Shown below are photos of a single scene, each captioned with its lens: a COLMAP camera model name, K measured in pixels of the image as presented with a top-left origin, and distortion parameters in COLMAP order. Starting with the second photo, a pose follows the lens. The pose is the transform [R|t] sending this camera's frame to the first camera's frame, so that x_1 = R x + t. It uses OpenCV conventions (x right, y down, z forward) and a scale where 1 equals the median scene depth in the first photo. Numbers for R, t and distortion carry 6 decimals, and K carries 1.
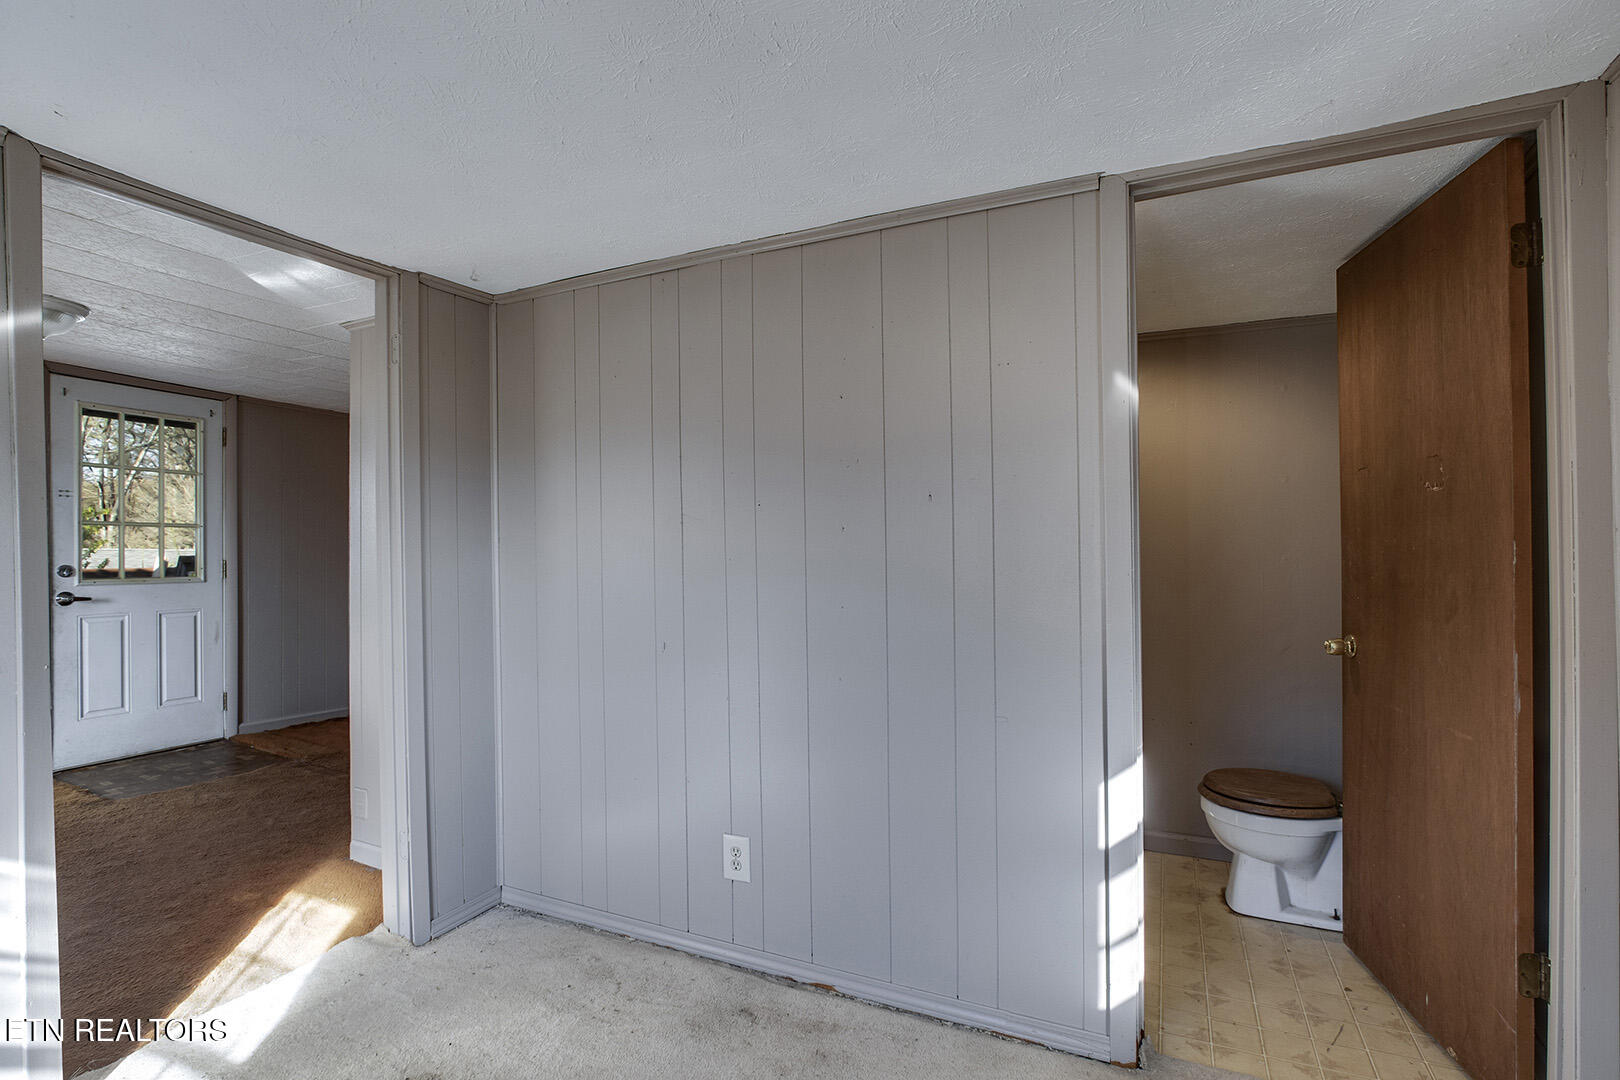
lens RADIAL K [[766.9, 0, 813.4], [0, 766.9, 553.8], [0, 0, 1]] dist [-0.015169, 0.000242]
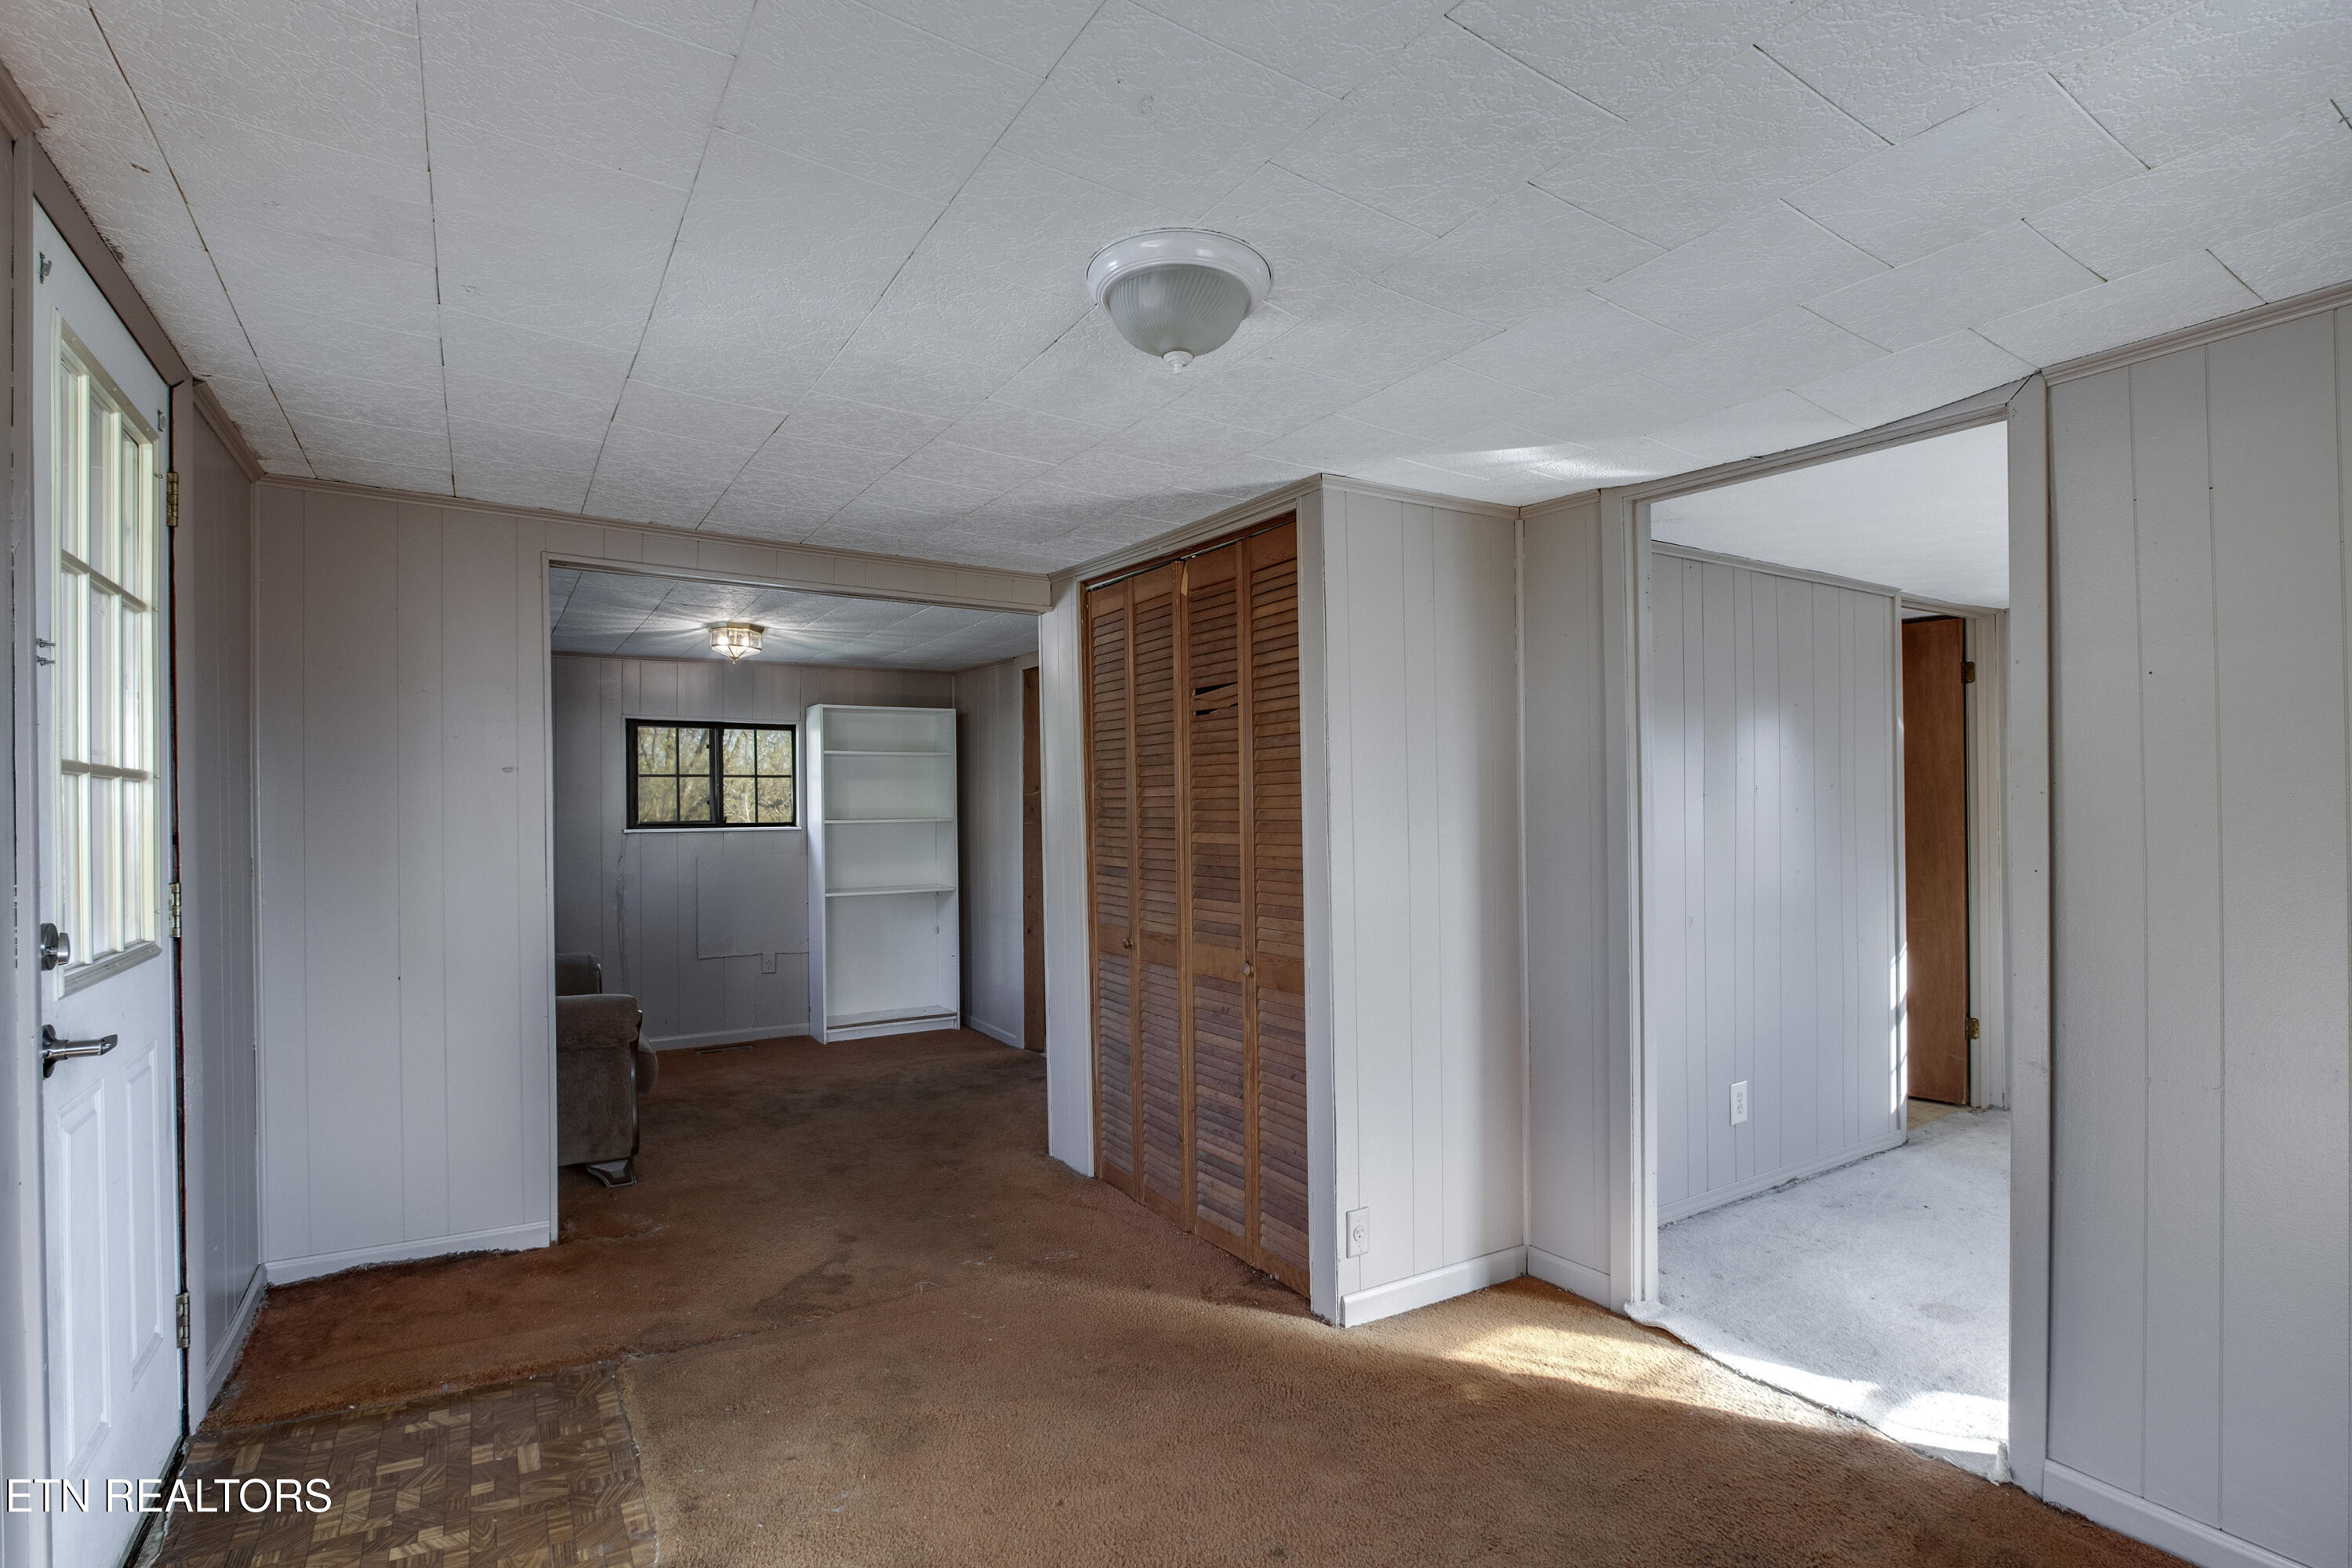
lens RADIAL K [[1137.2, 0, 1171.3], [0, 1137.2, 808.7], [0, 0, 1]] dist [-0.000313, 0.000046]
pose [[0.550206, -0.001804, 0.835027, -1.215115], [0.007199, 0.999971, -0.002583, -0.022992], [-0.834998, 0.007433, 0.550202, 0.479180]]
